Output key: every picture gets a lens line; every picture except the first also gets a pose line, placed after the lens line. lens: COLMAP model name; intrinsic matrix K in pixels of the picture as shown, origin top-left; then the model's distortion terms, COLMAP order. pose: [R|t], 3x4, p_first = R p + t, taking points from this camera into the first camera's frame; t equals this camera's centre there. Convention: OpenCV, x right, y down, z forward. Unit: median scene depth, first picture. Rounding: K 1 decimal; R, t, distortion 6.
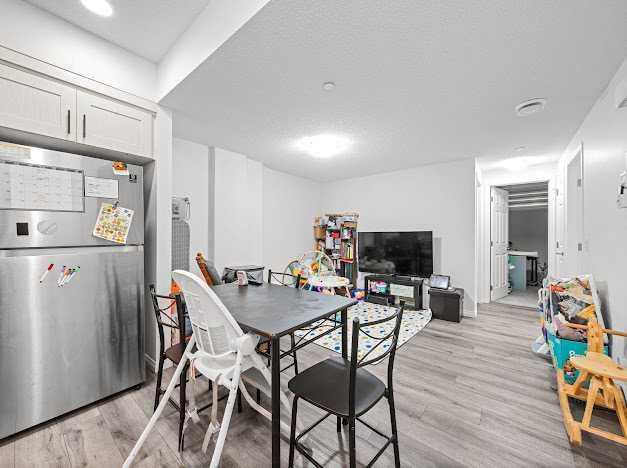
lens RADIAL K [[243.7, 0, 317.7], [0, 243.7, 234.4], [0, 0, 1]] dist [0.001341, -0.000245]
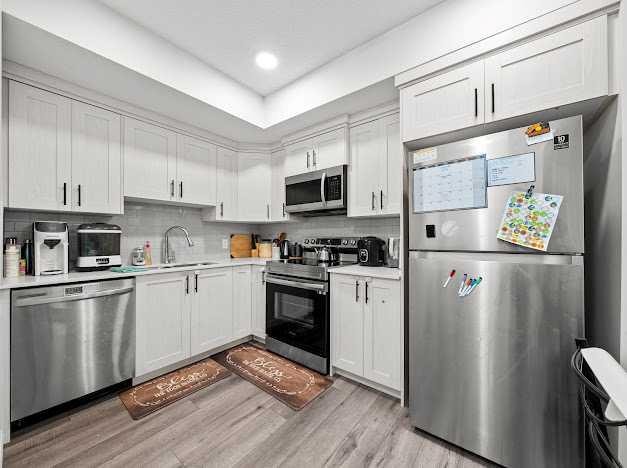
lens RADIAL K [[243.7, 0, 311.1], [0, 243.7, 237.5], [0, 0, 1]] dist [0.001341, -0.000245]
pose [[0.019443, -0.000892, -0.999811, -0.184225], [0.003039, 0.999995, -0.000833, 0.002657], [0.999806, -0.003023, 0.019445, 0.399524]]
